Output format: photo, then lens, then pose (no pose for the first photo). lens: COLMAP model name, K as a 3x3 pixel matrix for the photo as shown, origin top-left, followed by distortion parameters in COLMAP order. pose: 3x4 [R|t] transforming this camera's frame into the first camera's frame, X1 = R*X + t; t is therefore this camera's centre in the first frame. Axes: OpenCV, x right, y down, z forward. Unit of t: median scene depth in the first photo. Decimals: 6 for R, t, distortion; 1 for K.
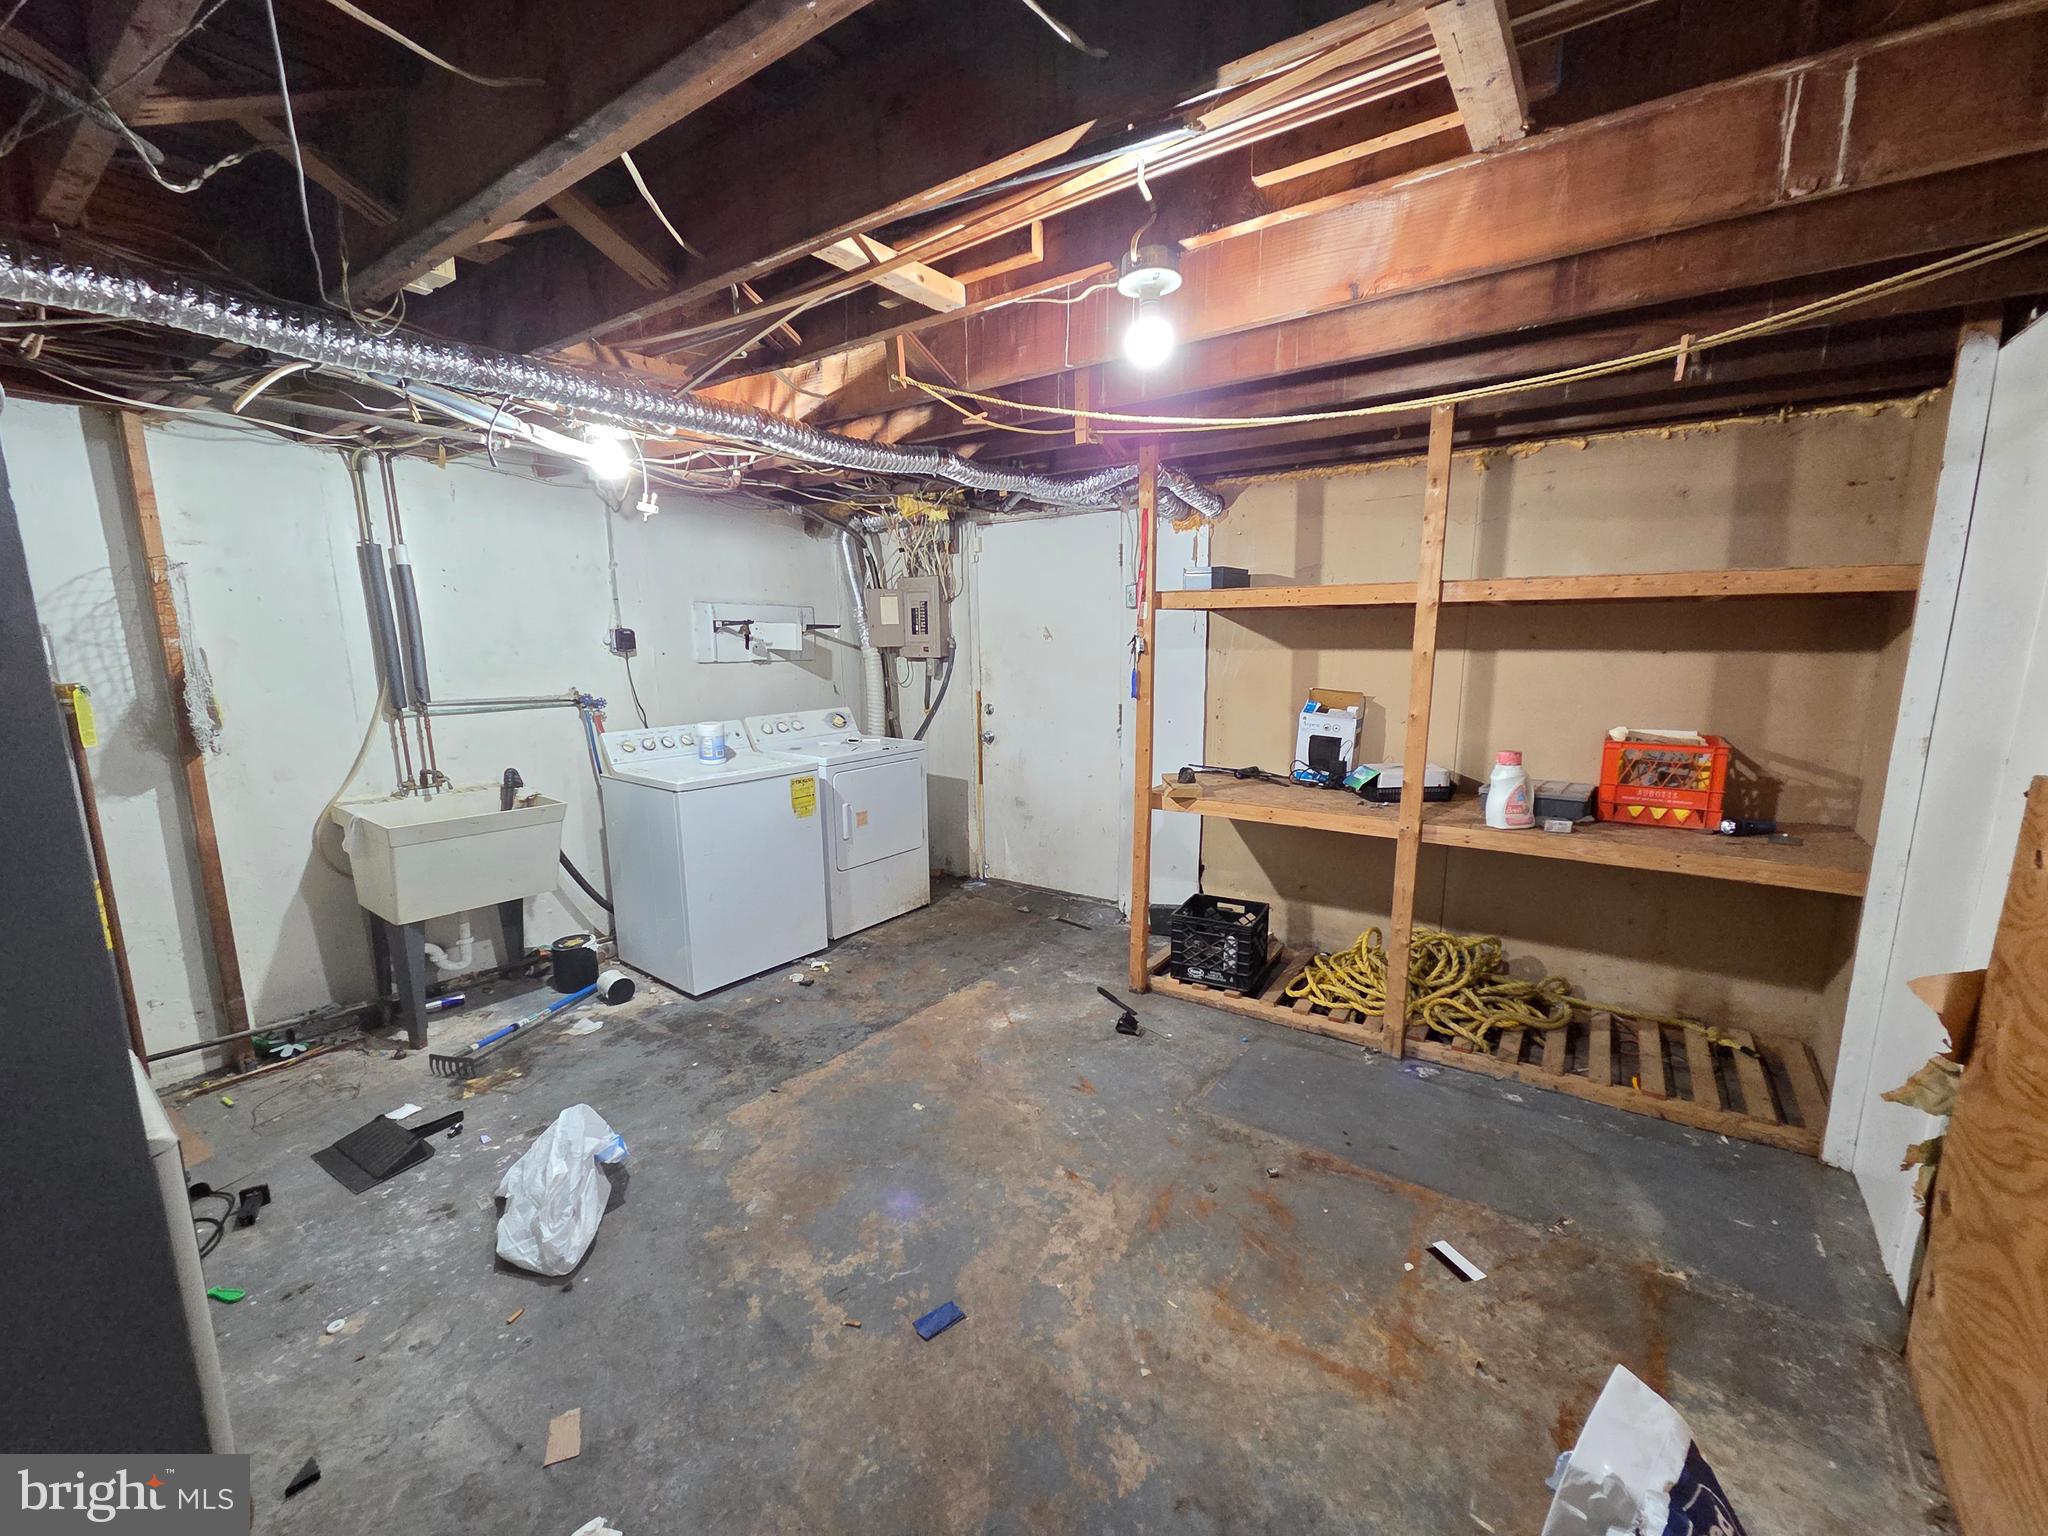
lens RADIAL K [[833.4, 0, 1025.4], [0, 833.4, 781.0], [0, 0, 1]] dist [0.009151, -0.003943]
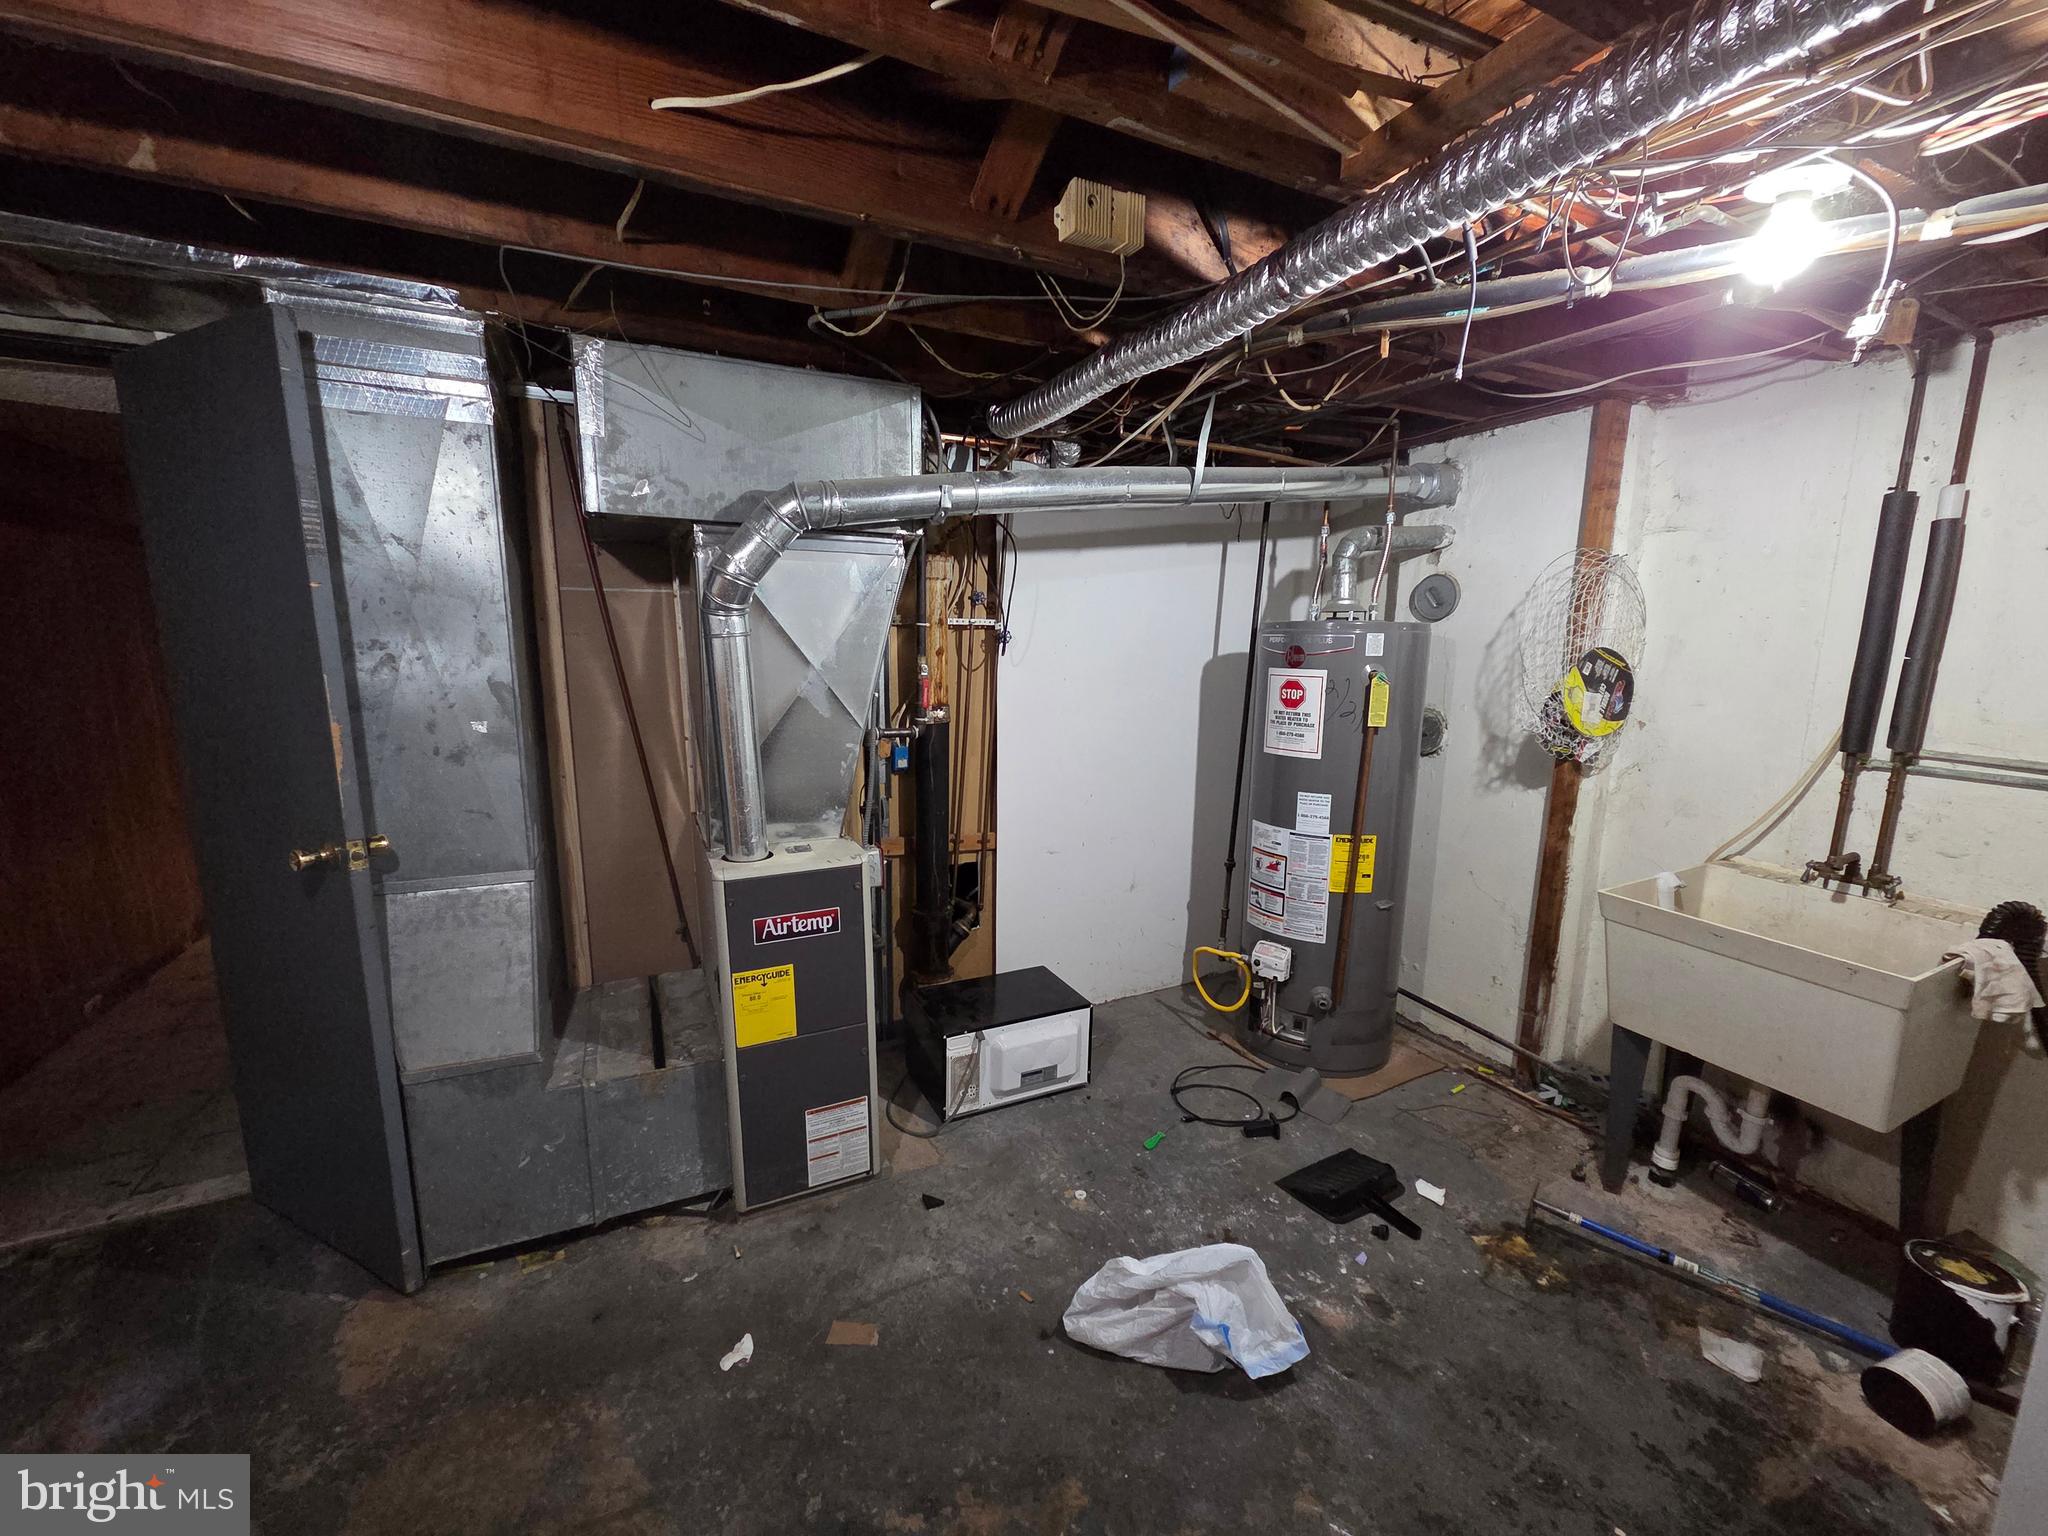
lens RADIAL K [[833.4, 0, 1025.4], [0, 833.4, 781.0], [0, 0, 1]] dist [0.009151, -0.003943]
pose [[-0.463780, 0.157027, -0.871923, 0.107832], [-0.161683, 0.952638, 0.257563, -0.132170], [0.871072, 0.260428, -0.416426, 0.743173]]
